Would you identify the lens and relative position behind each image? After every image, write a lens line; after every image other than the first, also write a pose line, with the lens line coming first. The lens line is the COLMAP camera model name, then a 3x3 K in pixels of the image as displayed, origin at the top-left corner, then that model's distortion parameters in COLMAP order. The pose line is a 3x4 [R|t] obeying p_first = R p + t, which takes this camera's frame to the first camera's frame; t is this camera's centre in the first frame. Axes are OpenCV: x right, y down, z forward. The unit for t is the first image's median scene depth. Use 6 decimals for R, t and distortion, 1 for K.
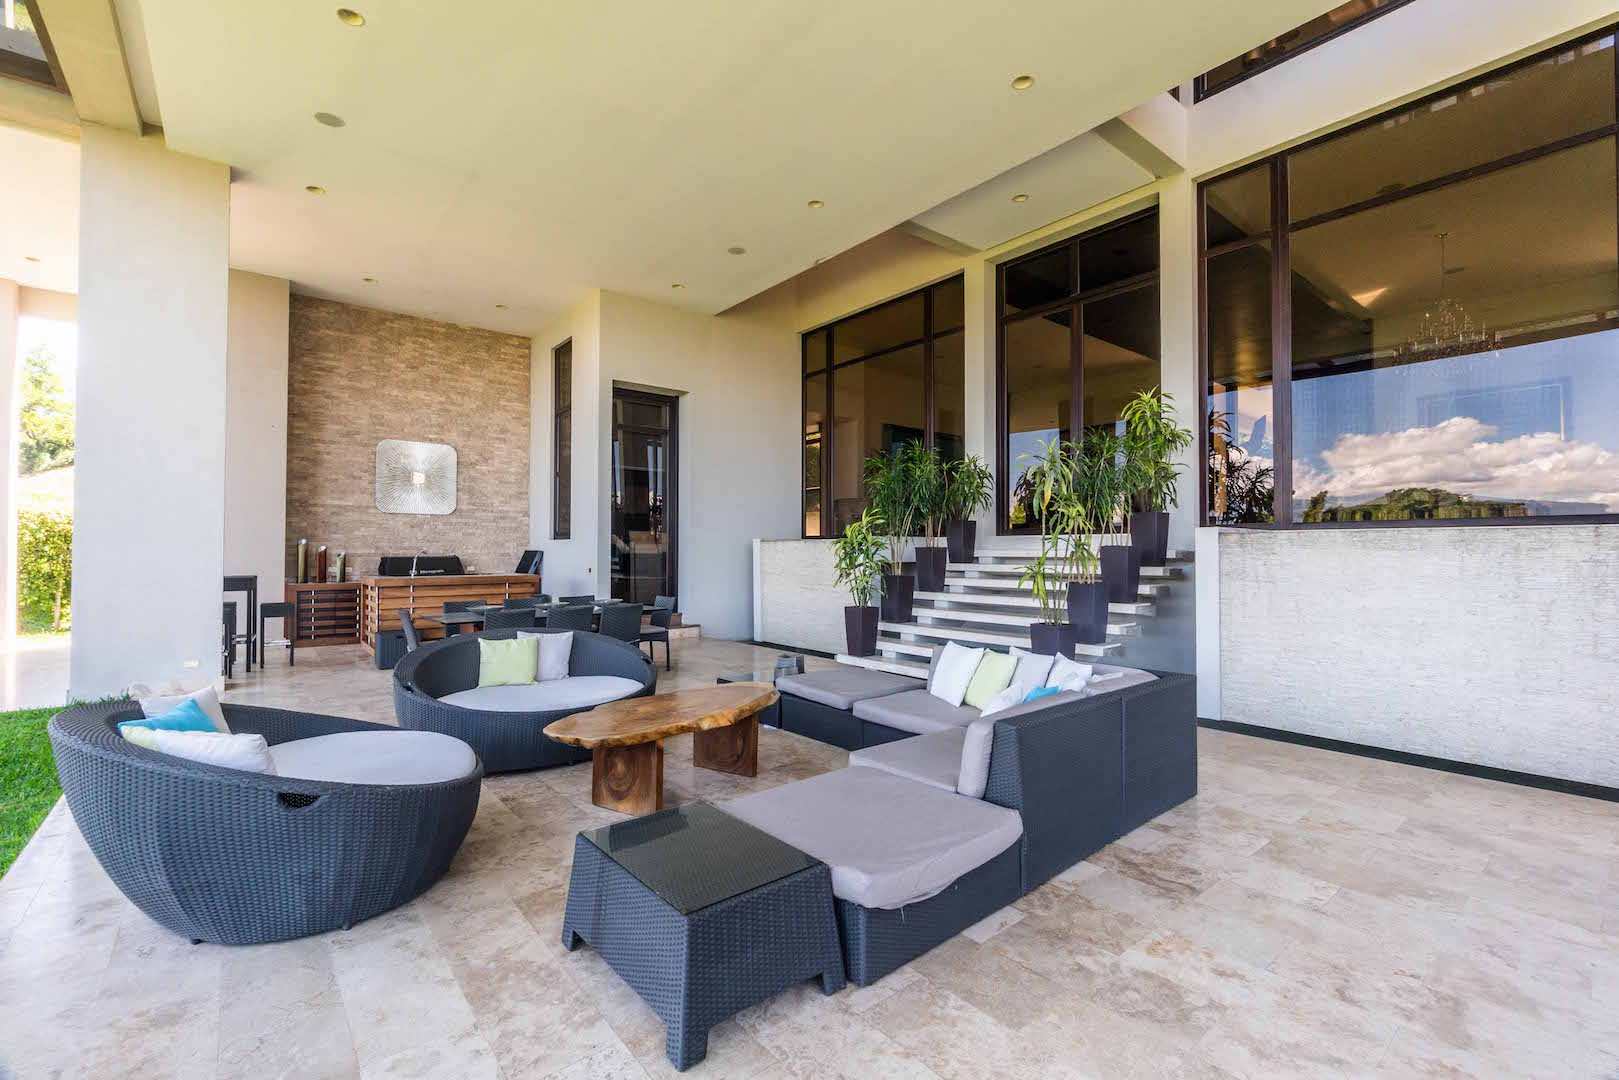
lens RADIAL K [[697.6, 0, 809.5], [0, 697.6, 540.0], [0, 0, 1]] dist [-0.002530, 0.000367]
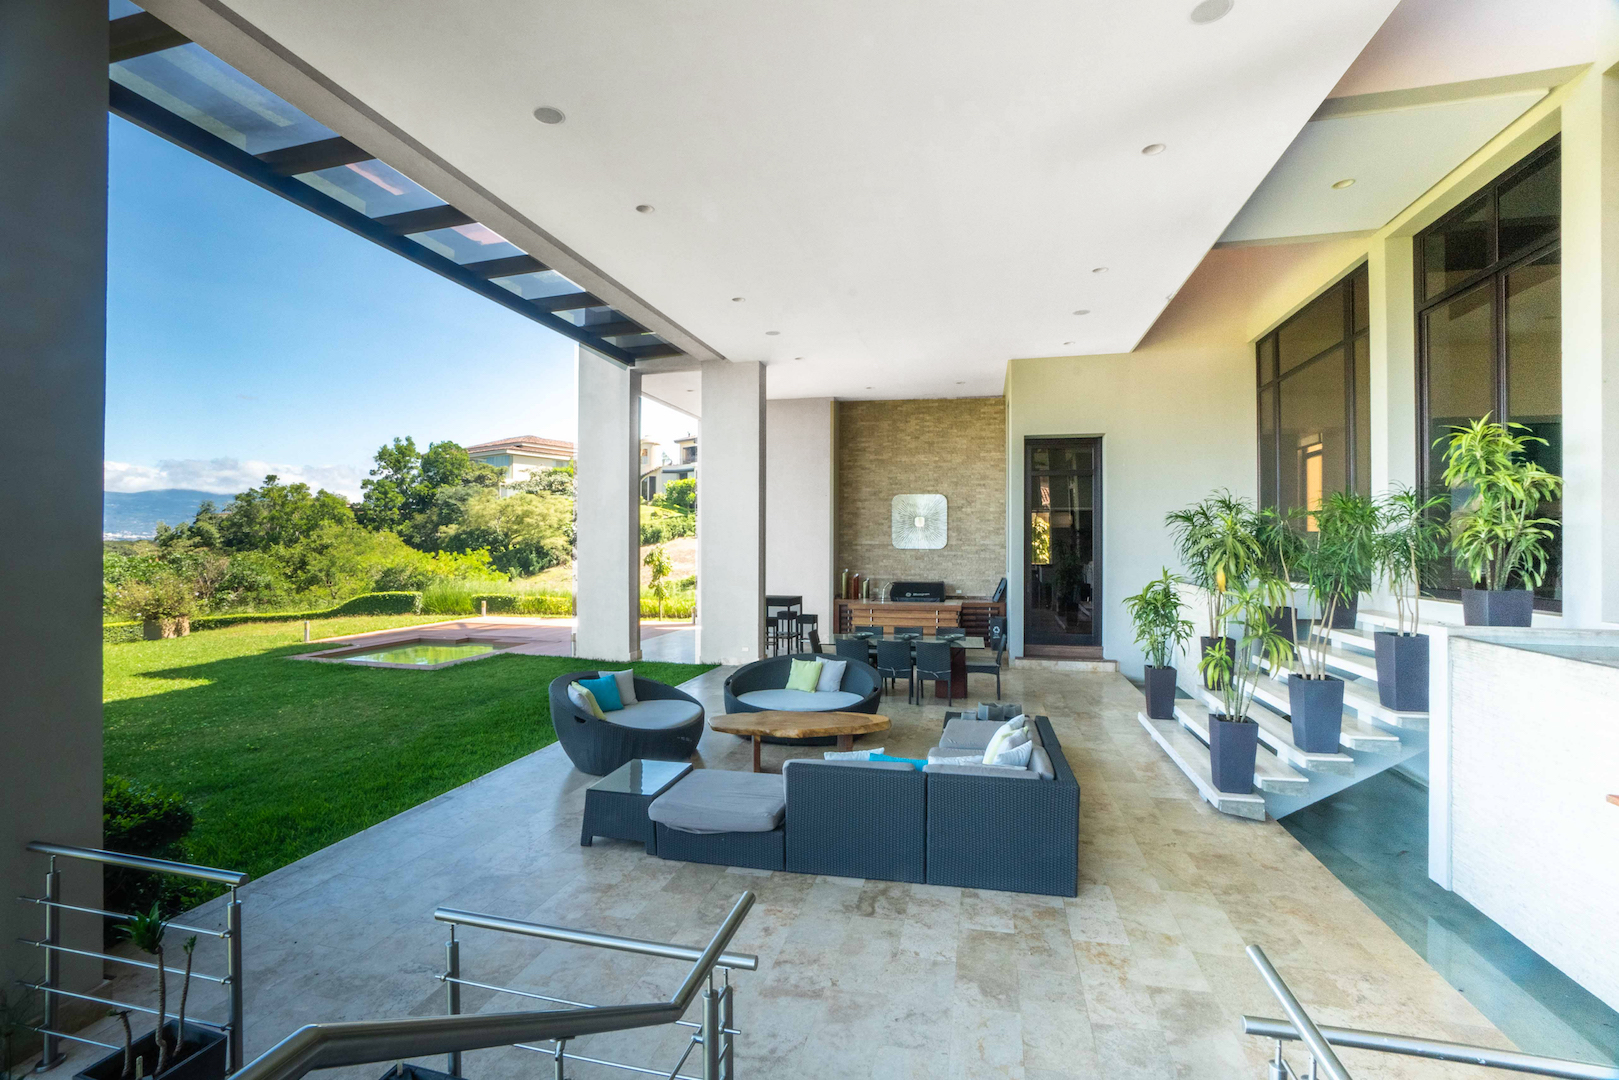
lens RADIAL K [[724.5, 0, 809.5], [0, 724.5, 540.0], [0, 0, 1]] dist [-0.030557, 0.000155]
pose [[0.606055, -0.002853, -0.795417, 0.429220], [0.010701, 0.999932, 0.004566, -0.067974], [0.795351, -0.011279, 0.606045, 0.009861]]
